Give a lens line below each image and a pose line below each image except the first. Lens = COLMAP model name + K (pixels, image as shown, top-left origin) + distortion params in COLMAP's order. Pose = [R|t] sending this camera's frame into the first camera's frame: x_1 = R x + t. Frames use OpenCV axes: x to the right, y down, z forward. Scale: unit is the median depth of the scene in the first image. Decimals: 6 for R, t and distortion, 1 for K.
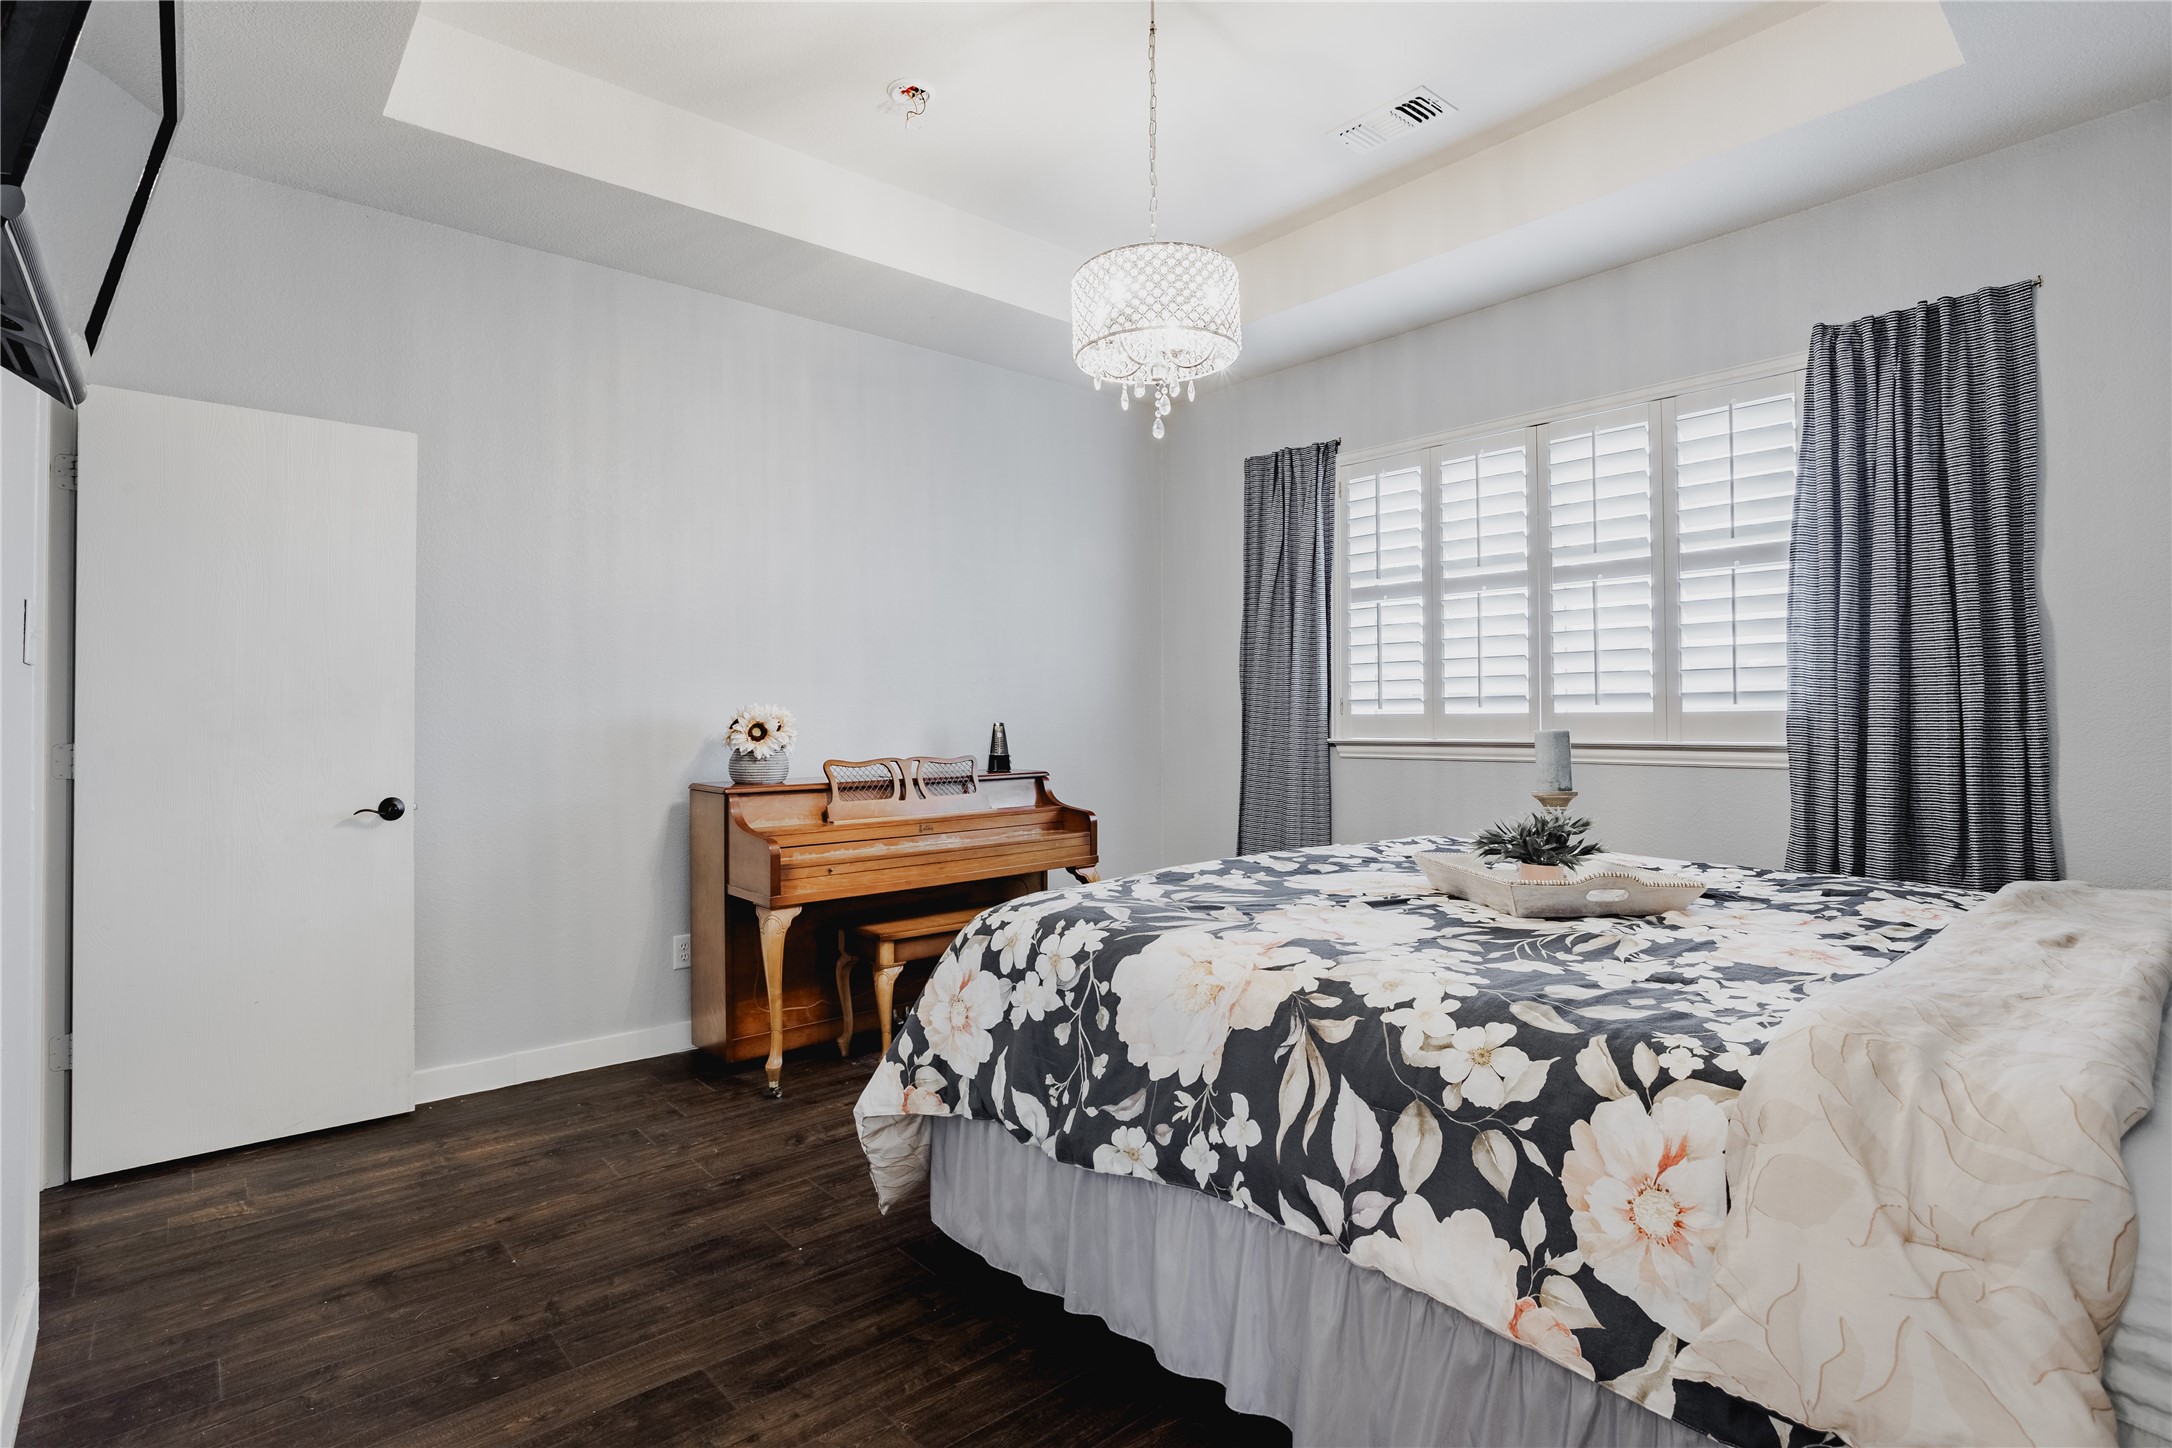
lens RADIAL K [[1083.1, 0, 1084.3], [0, 1083.1, 725.8], [0, 0, 1]] dist [-0.040108, 0.004050]
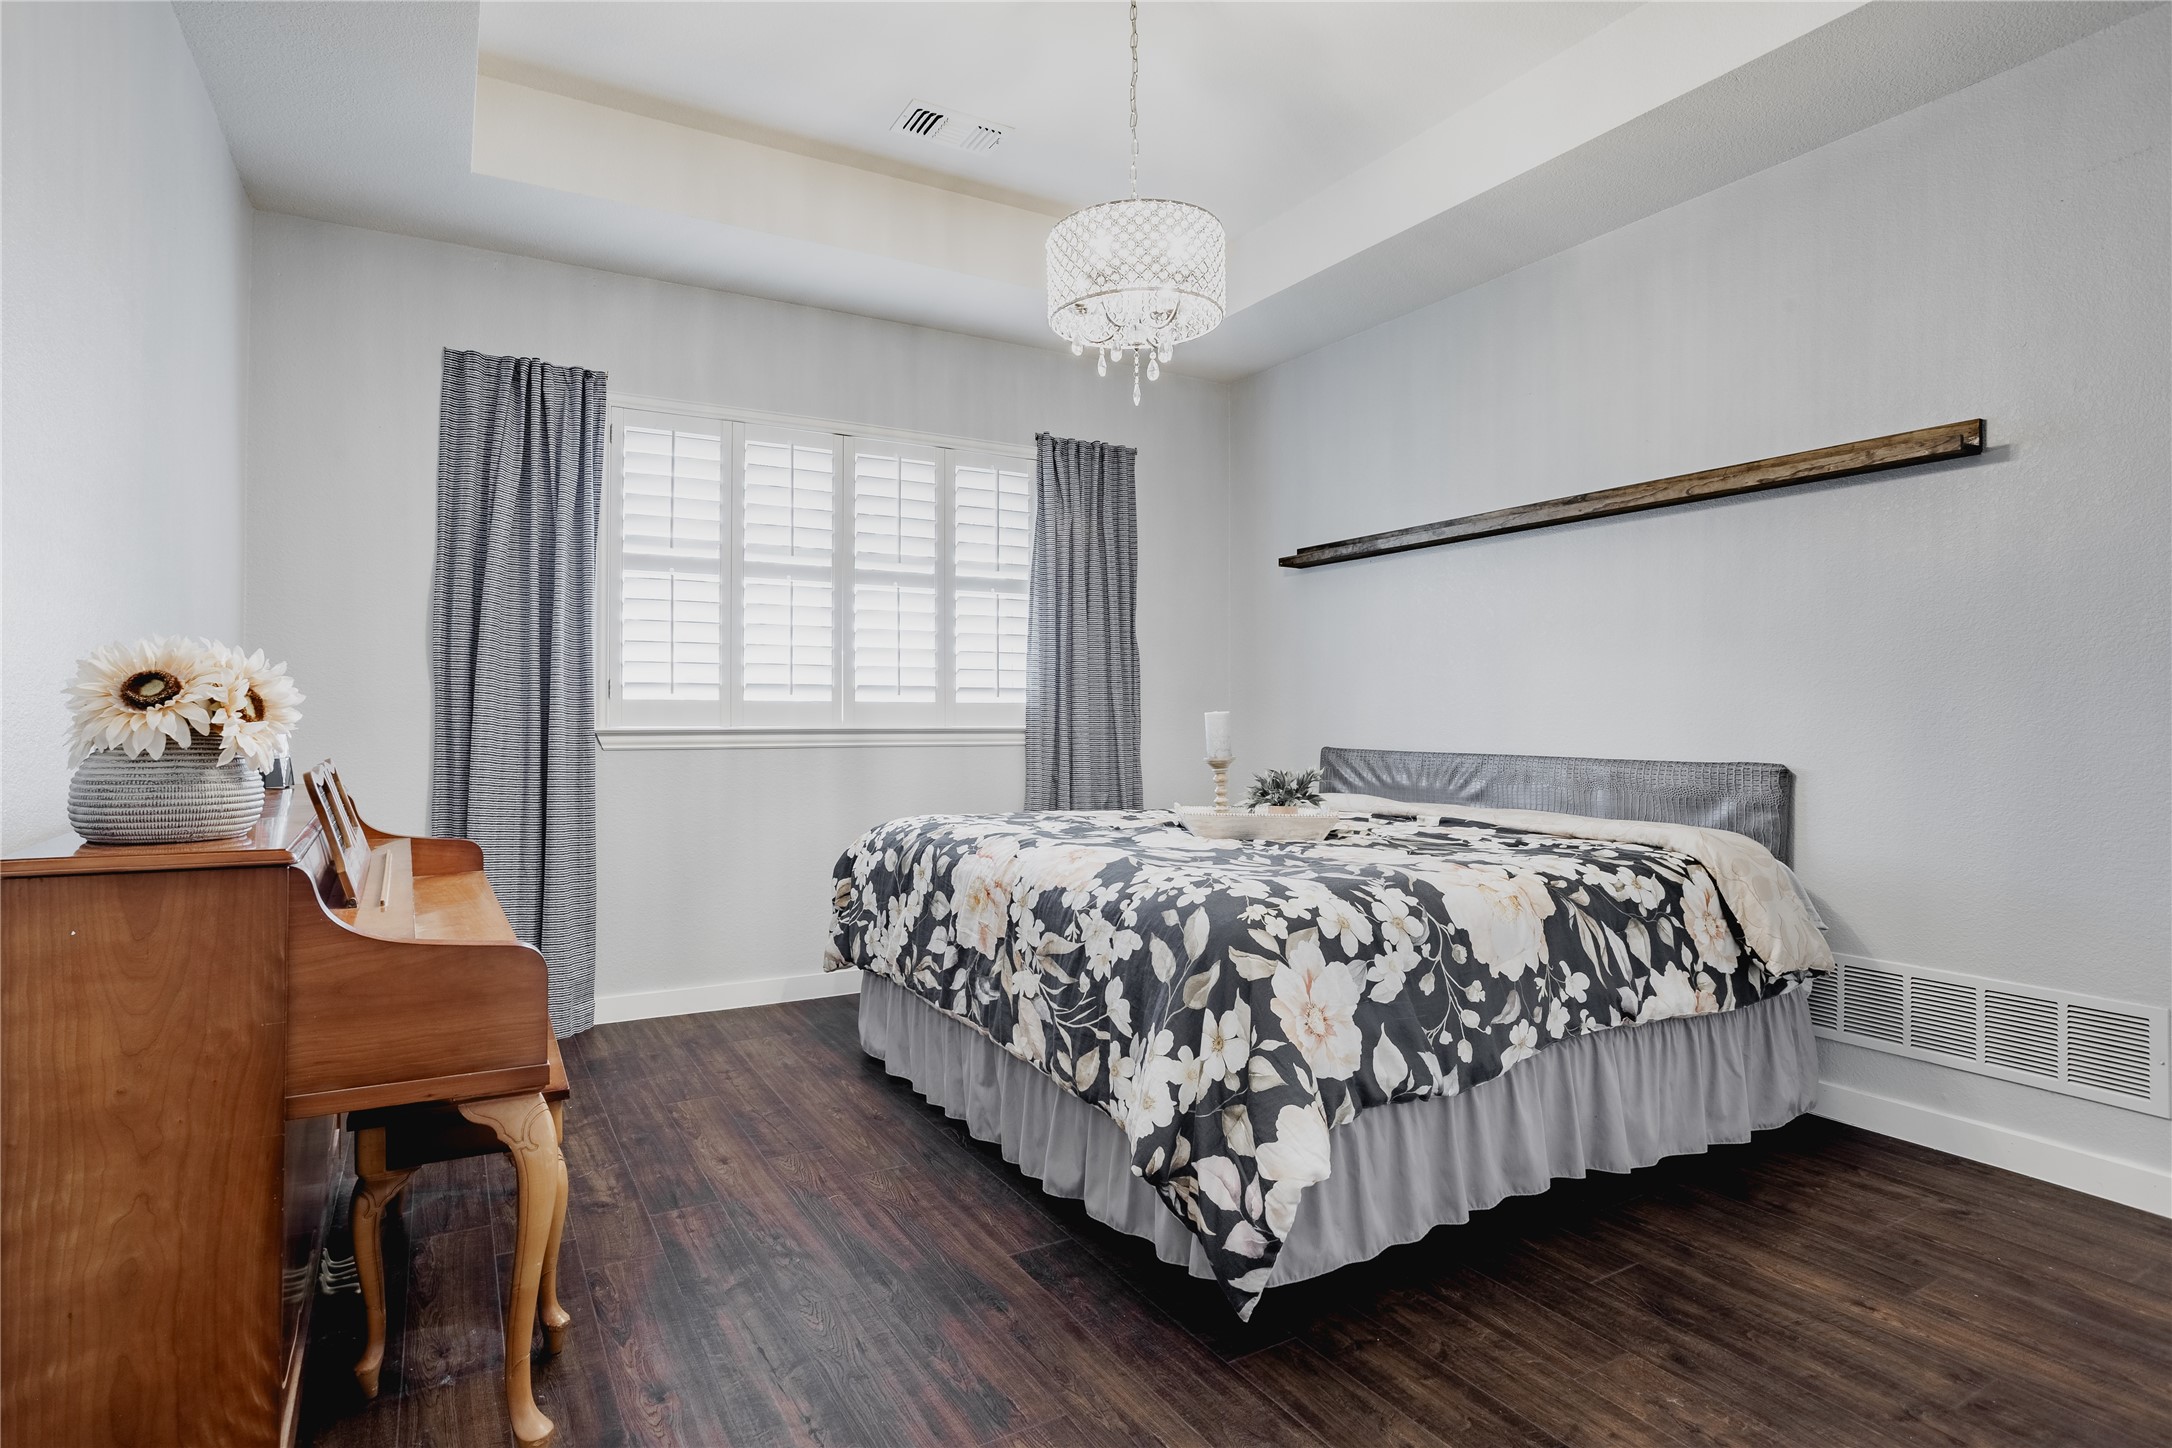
lens RADIAL K [[1037.4, 0, 1082.3], [0, 1037.4, 708.5], [0, 0, 1]] dist [-0.016907, 0.000031]
pose [[0.204174, 0.011557, 0.978866, -0.987119], [0.003235, 0.999917, -0.012480, 0.016390], [-0.978929, 0.005714, 0.204120, 0.995551]]
